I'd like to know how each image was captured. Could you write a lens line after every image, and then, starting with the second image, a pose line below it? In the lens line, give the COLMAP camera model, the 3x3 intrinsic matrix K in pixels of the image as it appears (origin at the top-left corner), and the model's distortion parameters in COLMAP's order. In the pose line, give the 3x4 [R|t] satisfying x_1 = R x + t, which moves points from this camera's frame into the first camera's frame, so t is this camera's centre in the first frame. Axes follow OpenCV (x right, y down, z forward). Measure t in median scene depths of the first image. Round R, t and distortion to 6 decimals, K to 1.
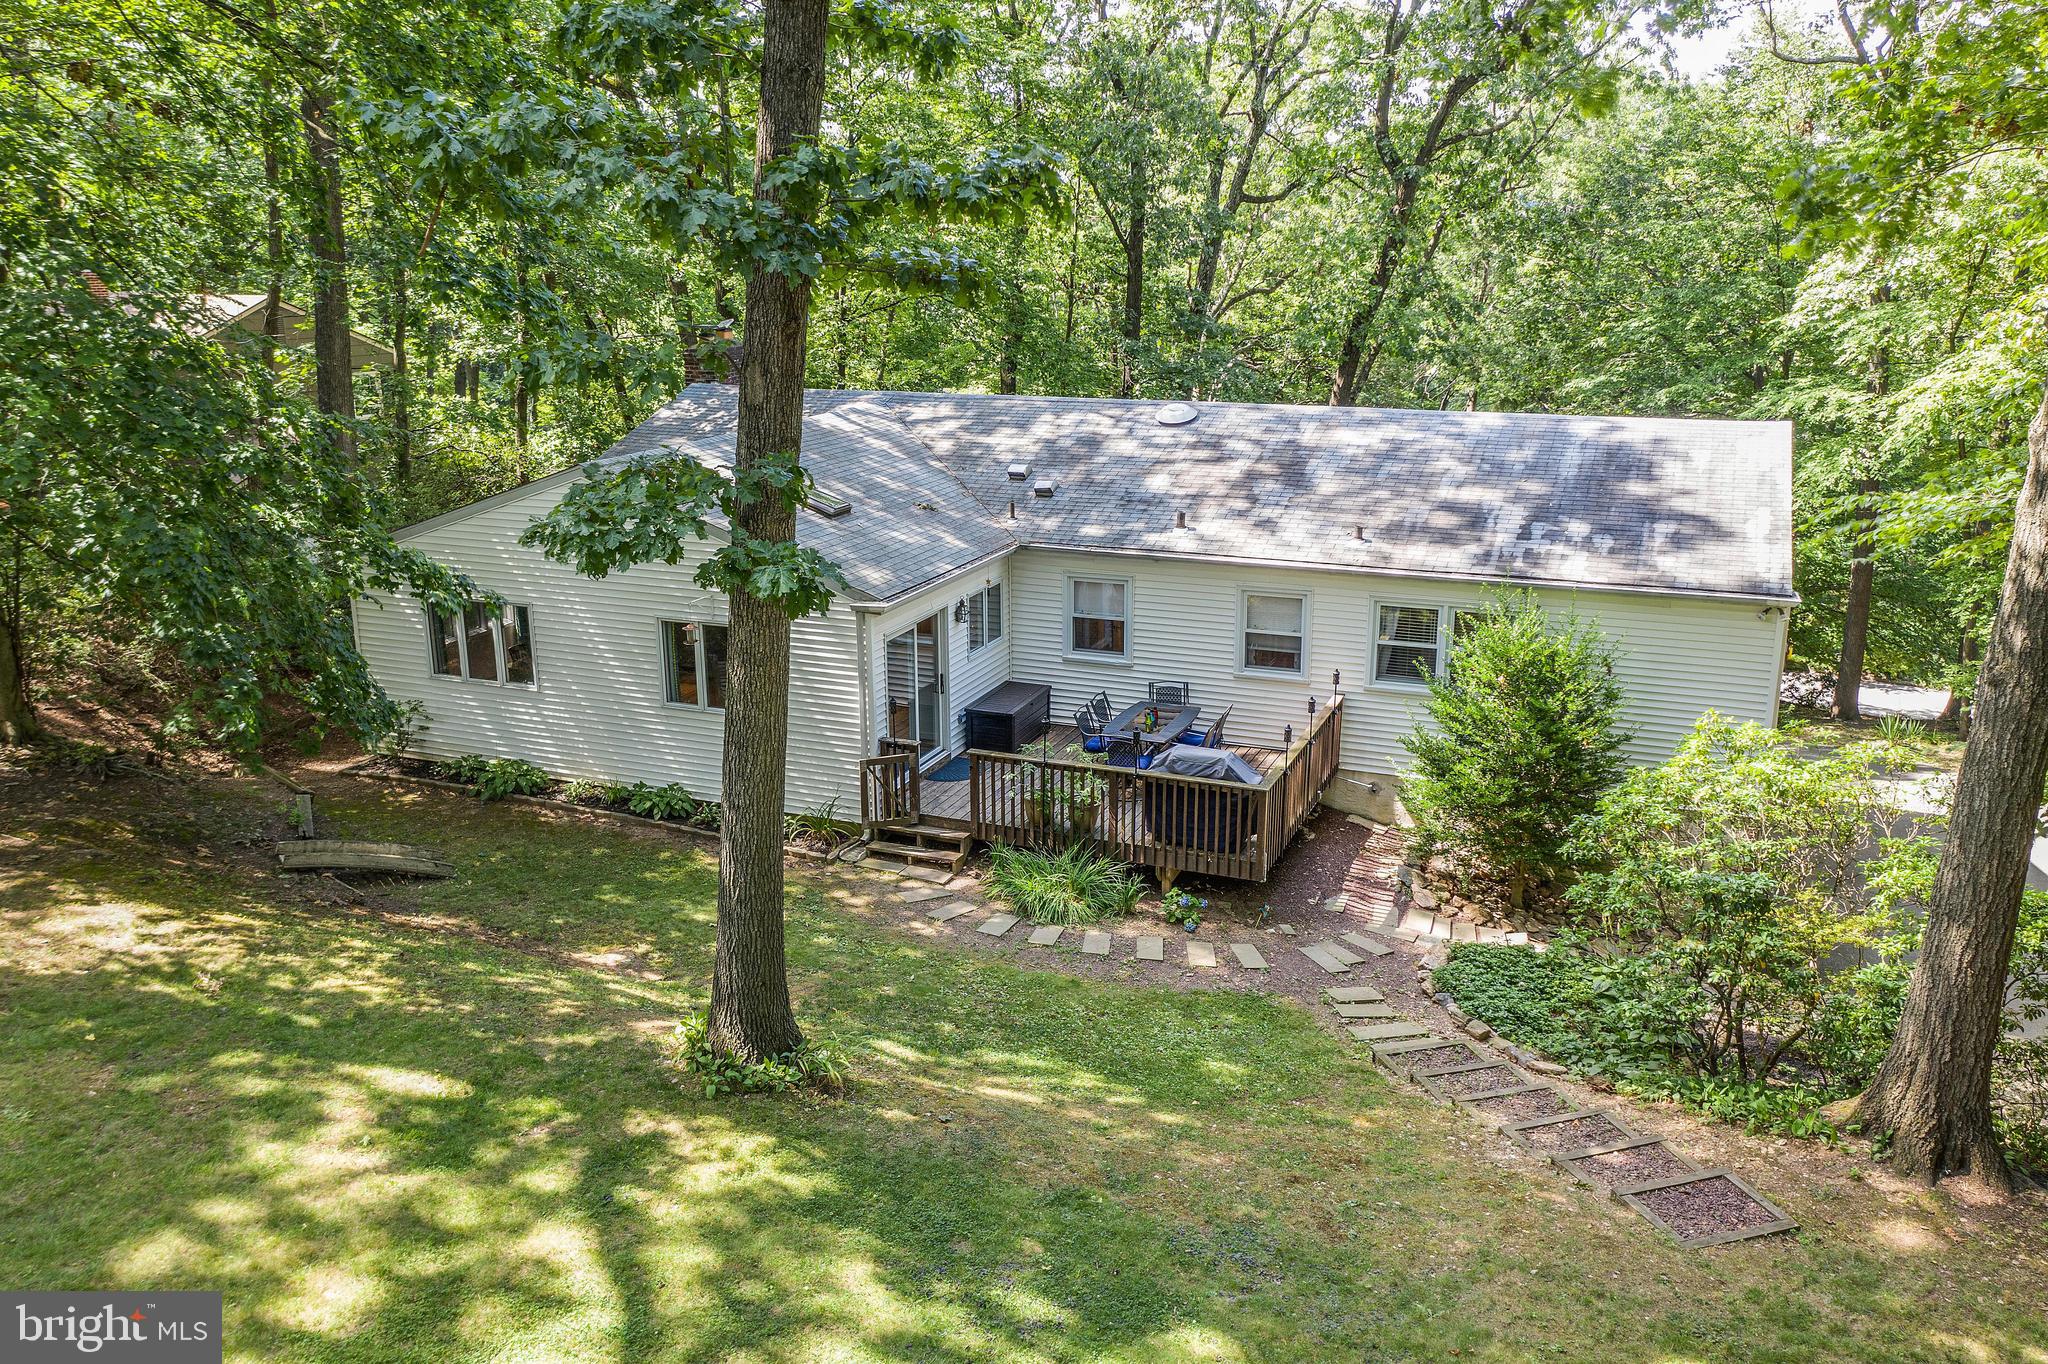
lens RADIAL K [[1661.2, 0, 1024.0], [0, 1661.2, 682.0], [0, 0, 1]] dist [0.018788, -0.009838]
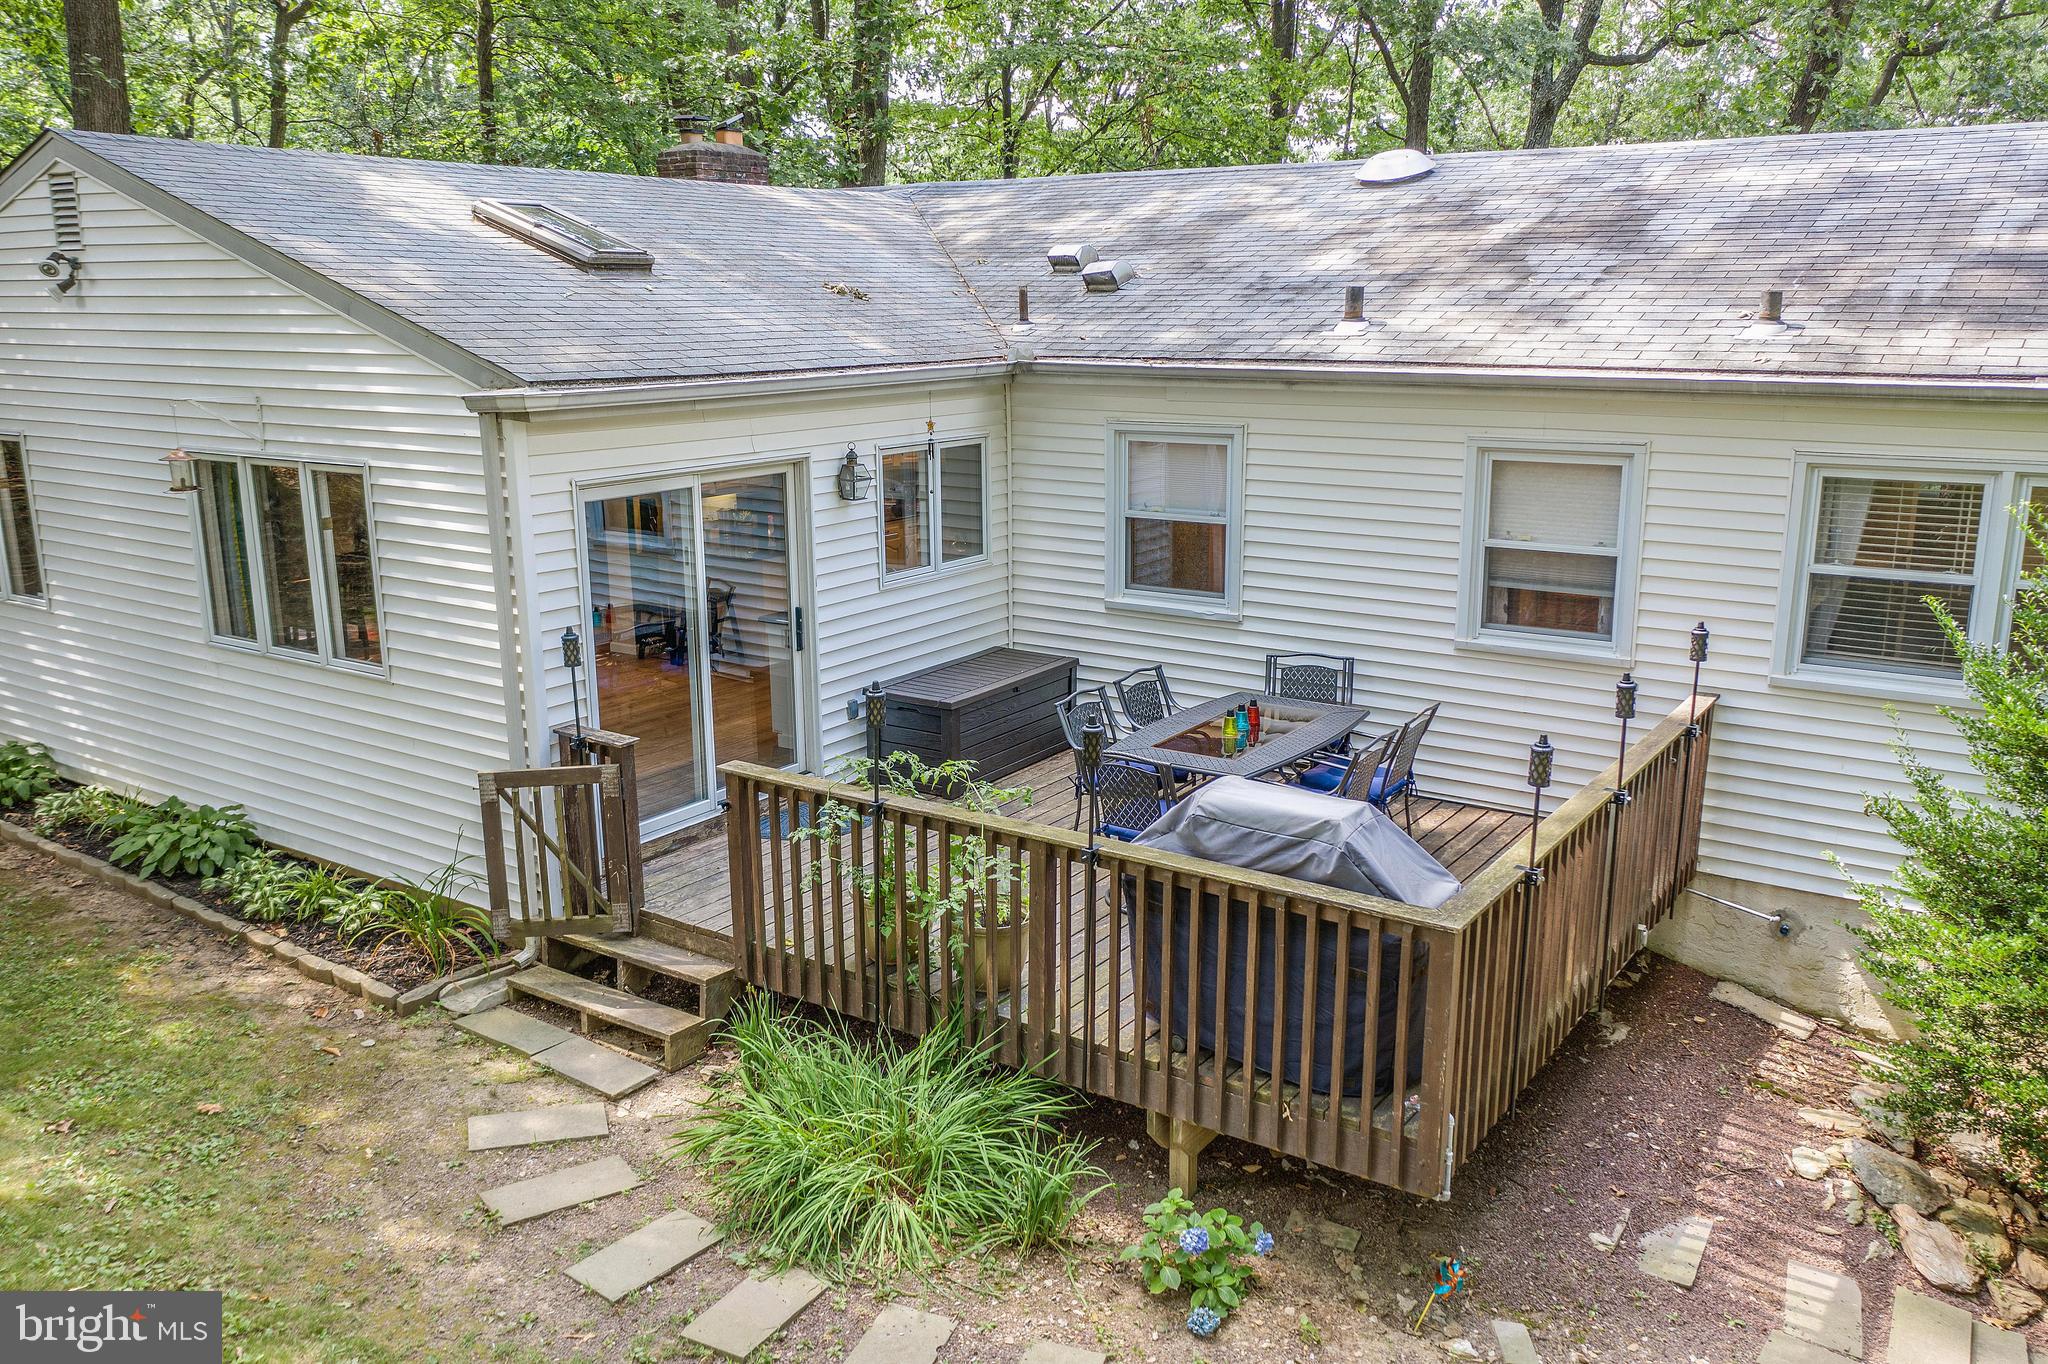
lens RADIAL K [[1661.2, 0, 1024.0], [0, 1661.2, 682.0], [0, 0, 1]] dist [0.018788, -0.009838]
pose [[0.978944, 0.047186, -0.198601, 0.108416], [-0.054144, 0.998090, -0.029750, 0.027117], [0.196817, 0.039877, 0.979629, 0.572892]]
